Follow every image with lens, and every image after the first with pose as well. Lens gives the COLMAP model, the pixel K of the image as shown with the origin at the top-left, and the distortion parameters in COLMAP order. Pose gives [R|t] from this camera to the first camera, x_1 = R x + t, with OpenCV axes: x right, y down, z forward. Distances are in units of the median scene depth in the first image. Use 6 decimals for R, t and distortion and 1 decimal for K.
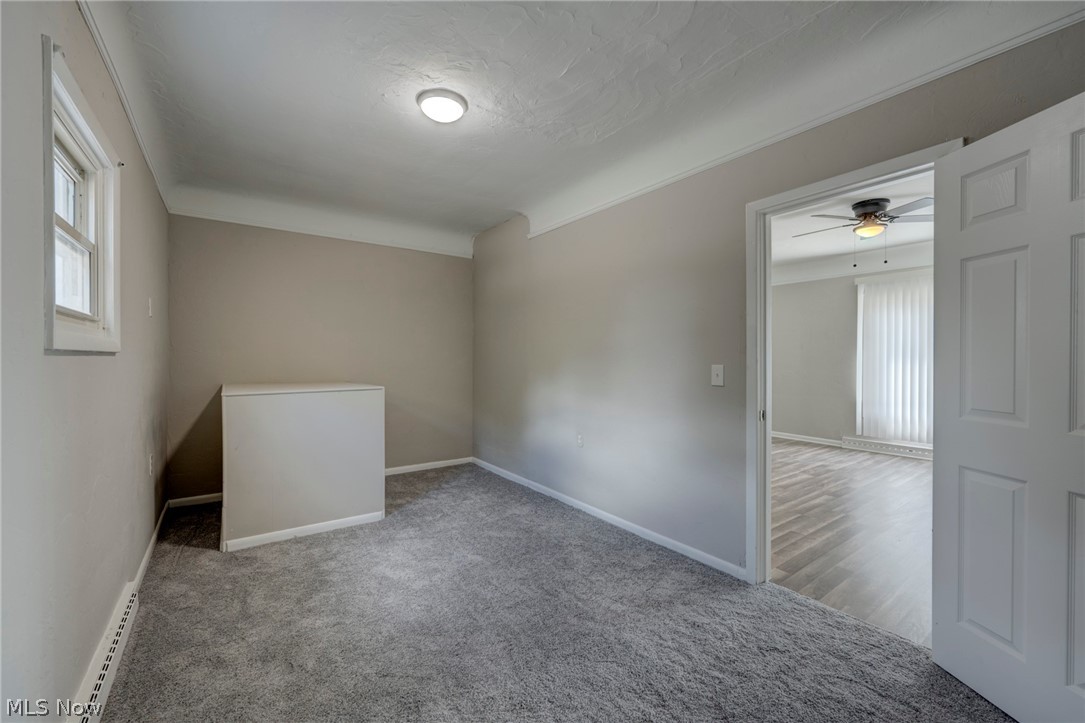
lens RADIAL K [[445.9, 0, 536.0], [0, 445.9, 359.4], [0, 0, 1]] dist [0.000167, -0.000297]
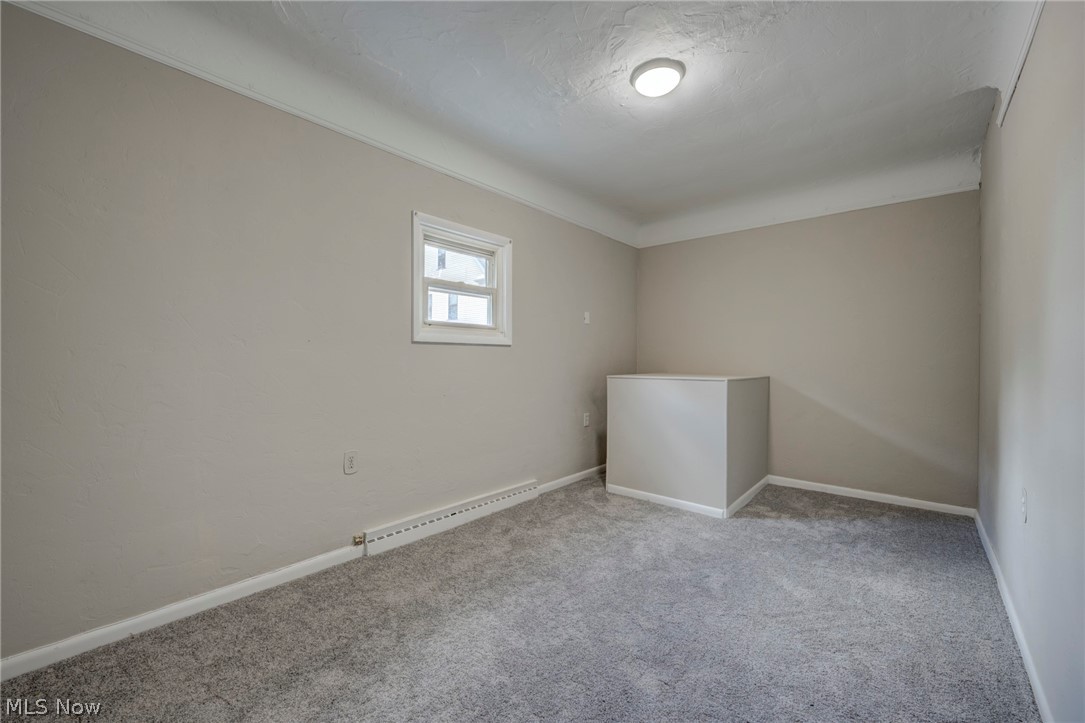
lens RADIAL K [[445.9, 0, 539.2], [0, 445.9, 360.7], [0, 0, 1]] dist [0.000167, -0.000297]
pose [[0.216156, 0.000924, -0.976358, 0.605991], [-0.007703, 0.999970, -0.000759, 0.033332], [0.976328, 0.007685, 0.216157, 0.502647]]
